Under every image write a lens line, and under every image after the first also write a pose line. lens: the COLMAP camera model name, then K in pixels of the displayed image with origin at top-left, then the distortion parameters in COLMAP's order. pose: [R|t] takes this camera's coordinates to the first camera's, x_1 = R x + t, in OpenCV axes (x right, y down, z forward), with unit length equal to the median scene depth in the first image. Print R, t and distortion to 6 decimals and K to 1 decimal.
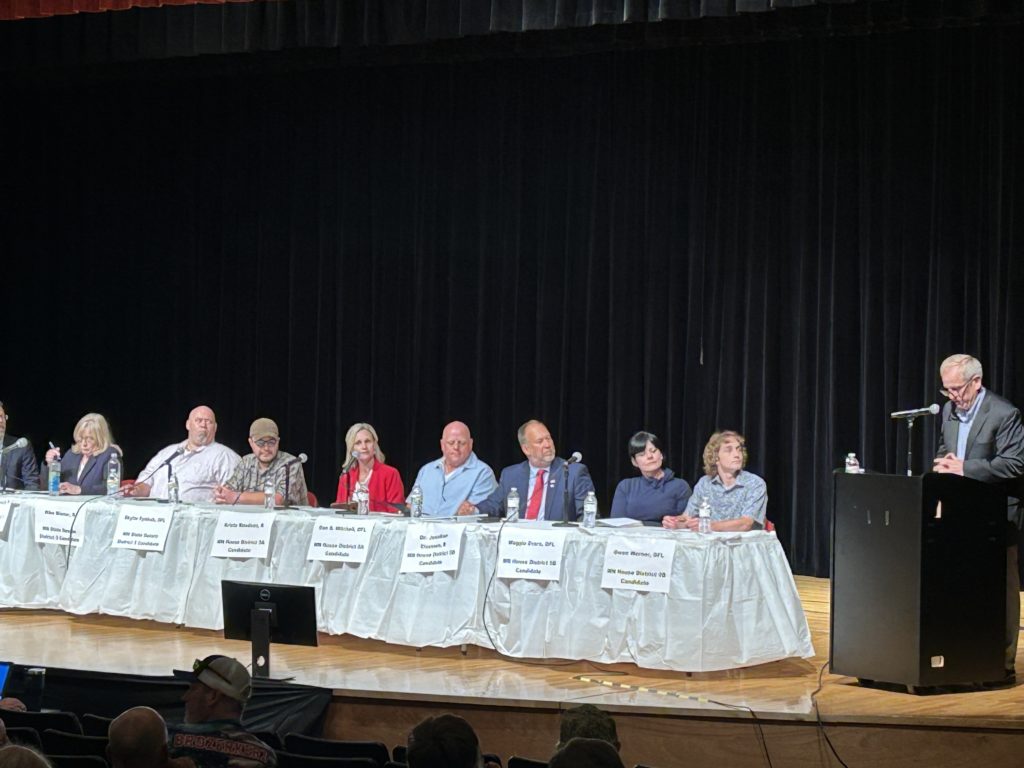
lens RADIAL K [[2678.6, 0, 514.1], [0, 2678.6, 390.2], [0, 0, 1]] dist [0.219927, 0.000000]
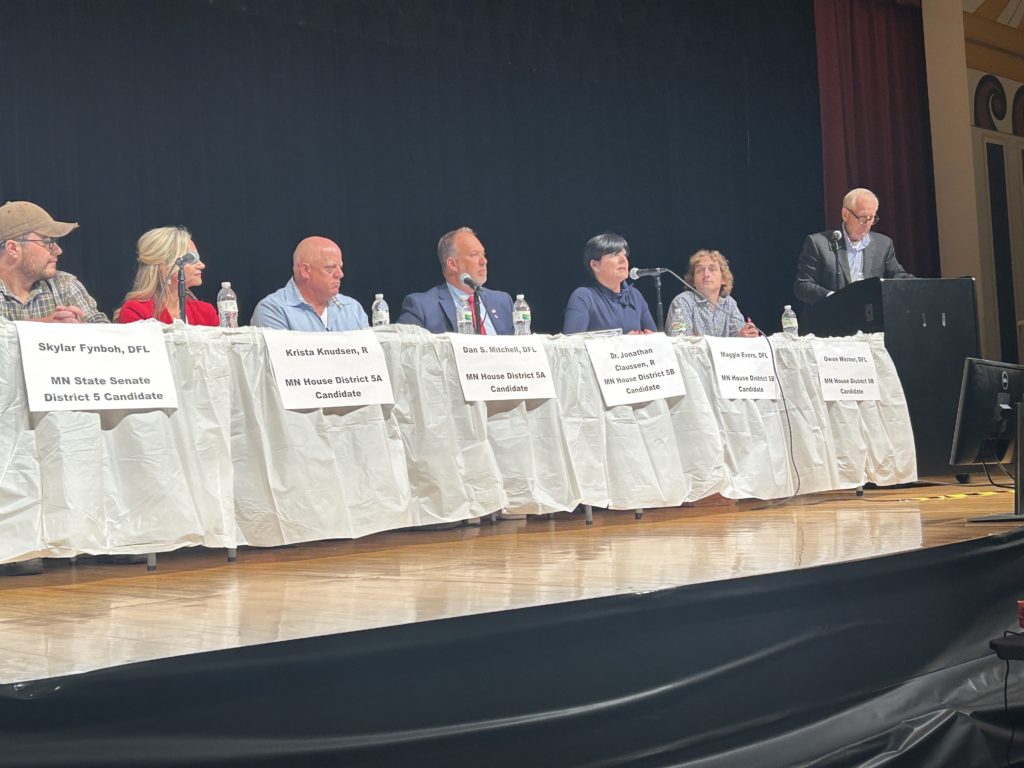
lens RADIAL K [[1334.8, 0, 508.2], [0, 1334.8, 387.8], [0, 0, 1]] dist [0.063139, 0.000000]
pose [[0.202894, 0.004121, 0.979192, -0.379018], [0.044590, 0.998915, -0.013443, 0.065074], [-0.978185, 0.046390, 0.202490, 0.931226]]
